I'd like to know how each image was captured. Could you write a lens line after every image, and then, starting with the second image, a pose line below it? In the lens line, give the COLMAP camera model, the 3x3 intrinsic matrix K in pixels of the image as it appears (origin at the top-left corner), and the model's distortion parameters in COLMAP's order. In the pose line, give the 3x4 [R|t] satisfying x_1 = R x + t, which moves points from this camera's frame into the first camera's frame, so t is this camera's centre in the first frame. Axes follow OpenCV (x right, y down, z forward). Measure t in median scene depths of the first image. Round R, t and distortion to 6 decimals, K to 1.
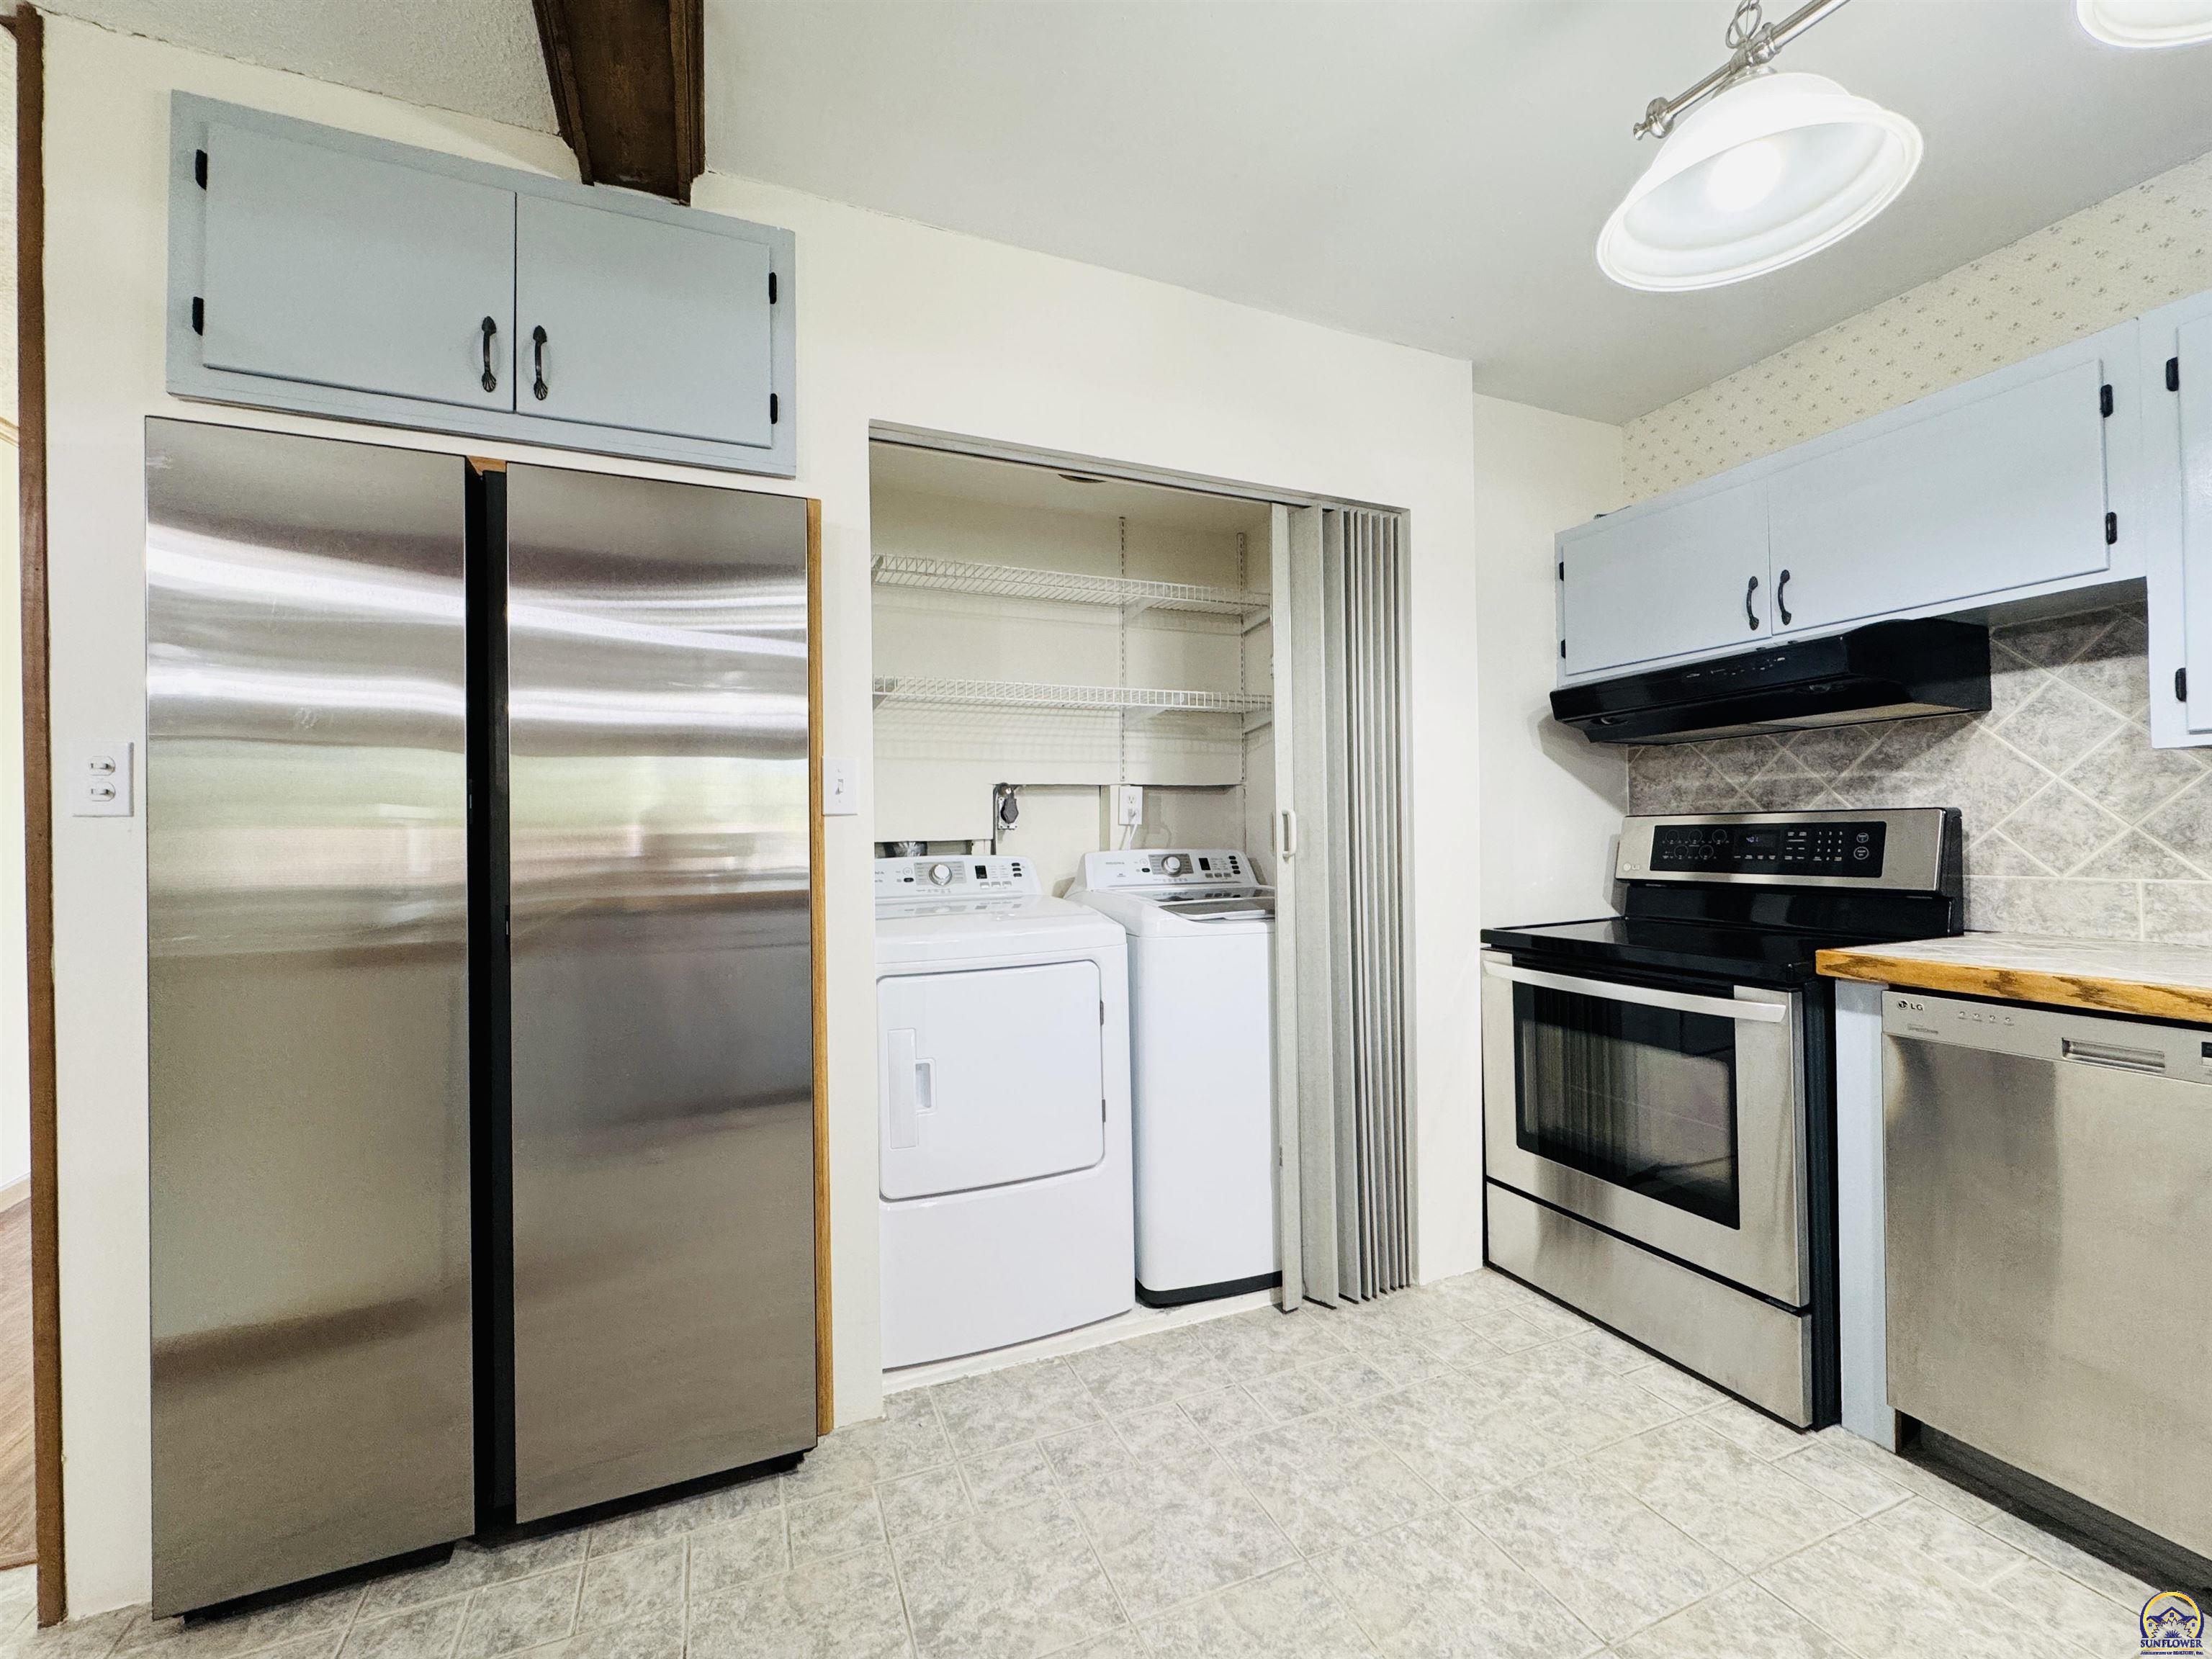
lens RADIAL K [[905.2, 0, 1105.4], [0, 905.2, 824.8], [0, 0, 1]] dist [-0.004283, 0.000743]
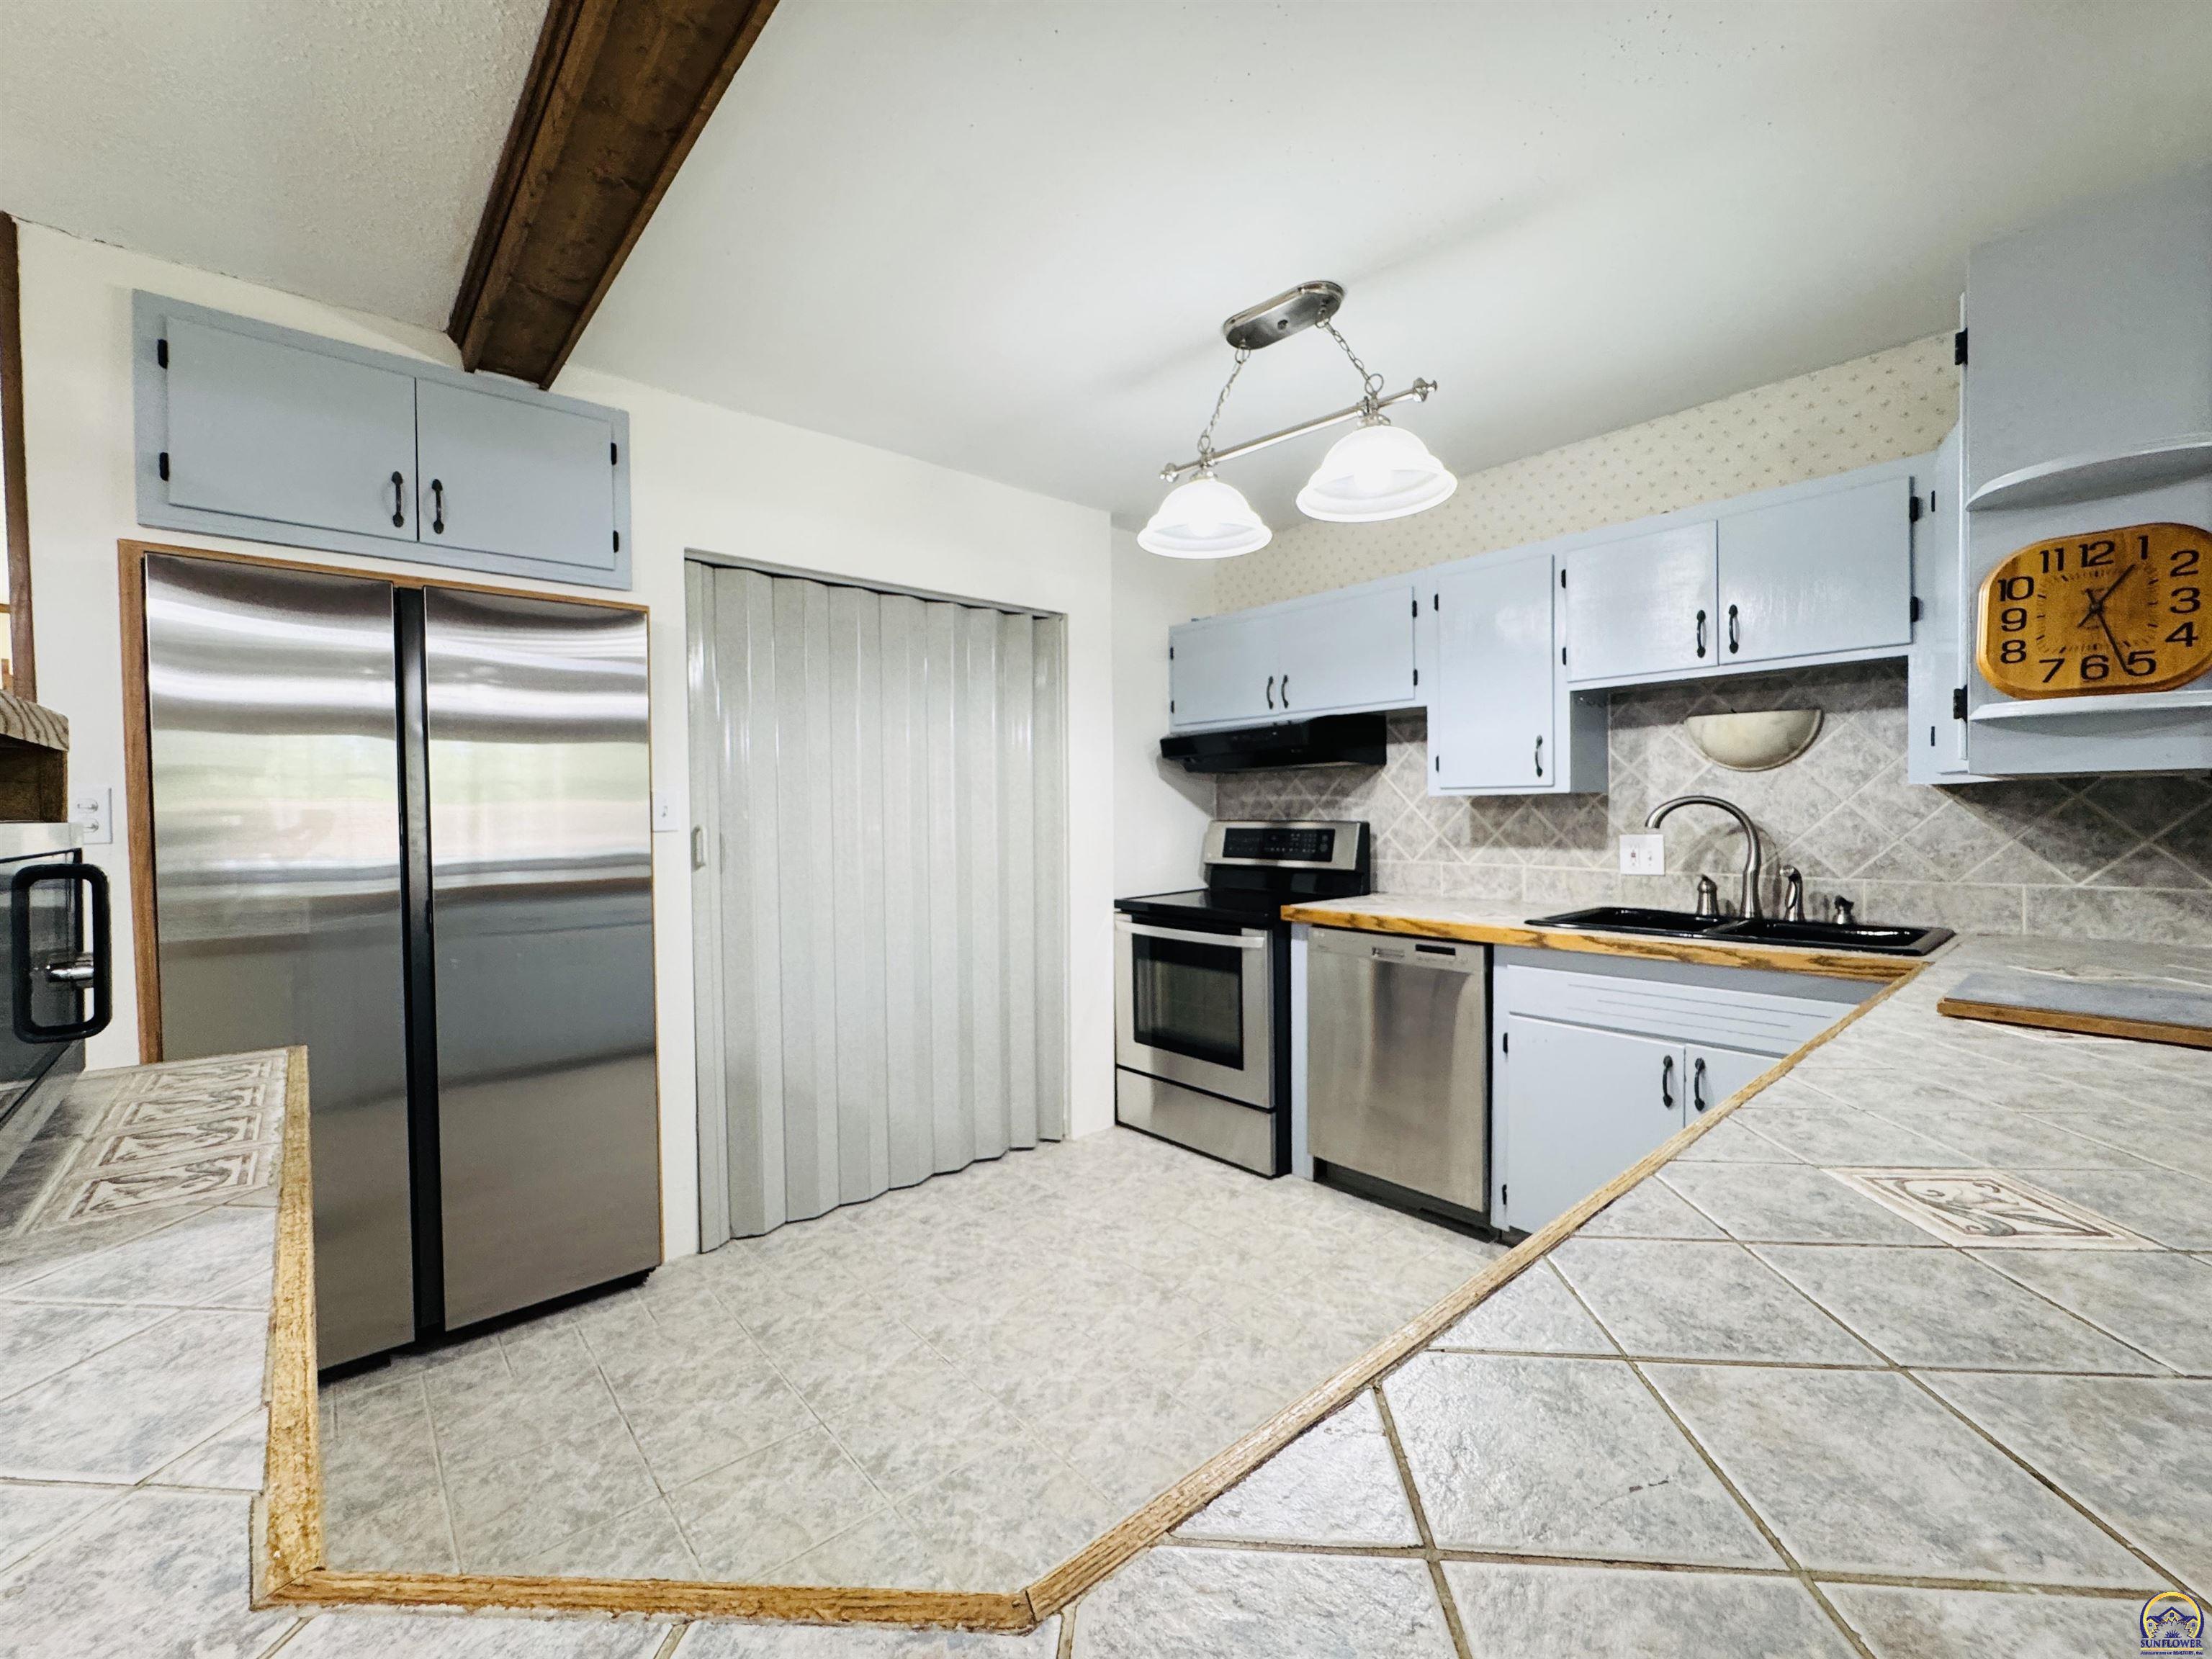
lens RADIAL K [[905.2, 0, 1104.9], [0, 905.2, 822.8], [0, 0, 1]] dist [-0.004283, 0.000743]
pose [[0.951304, -0.002541, 0.308243, -0.069639], [-0.005113, 0.999698, 0.024018, -0.056171], [-0.308211, -0.024425, 0.951004, -0.498206]]
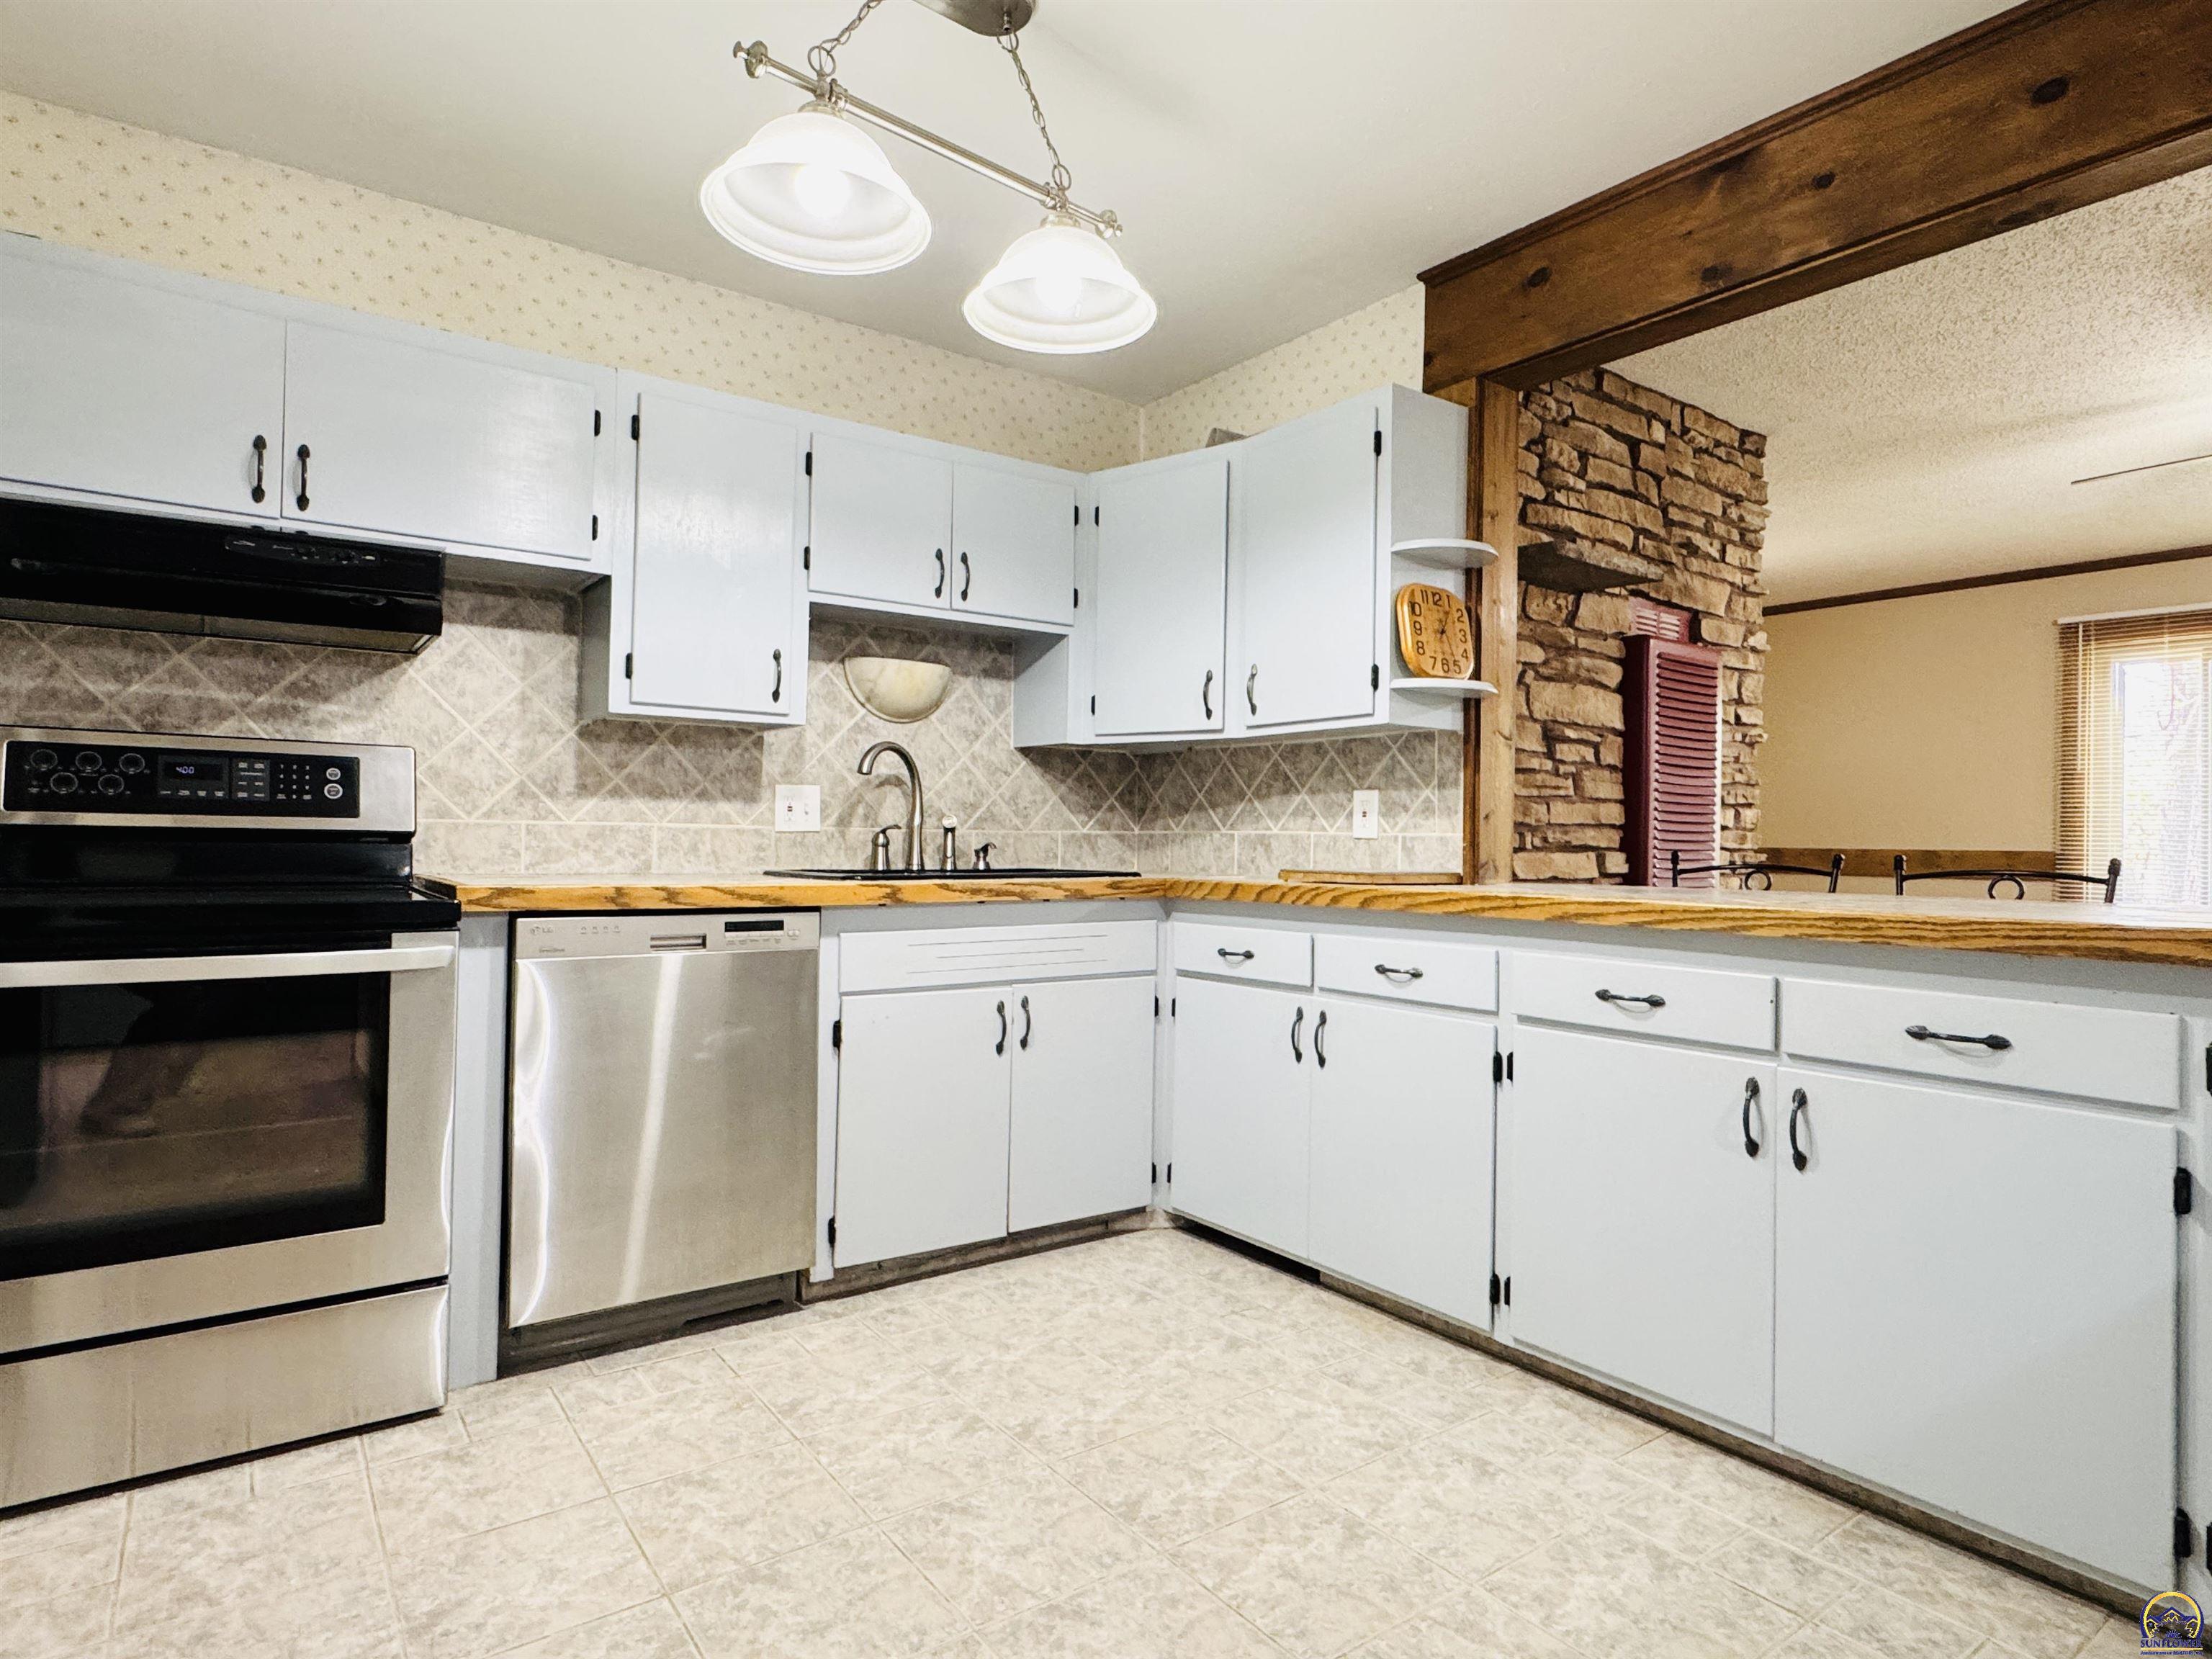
lens RADIAL K [[1218.2, 0, 1106.8], [0, 1218.2, 823.4], [0, 0, 1]] dist [-0.003712, -0.001593]
pose [[-0.223306, 0.025106, 0.974425, -0.522359], [-0.025251, 0.999184, -0.031531, 0.086621], [-0.974421, -0.031646, -0.222490, 0.559145]]
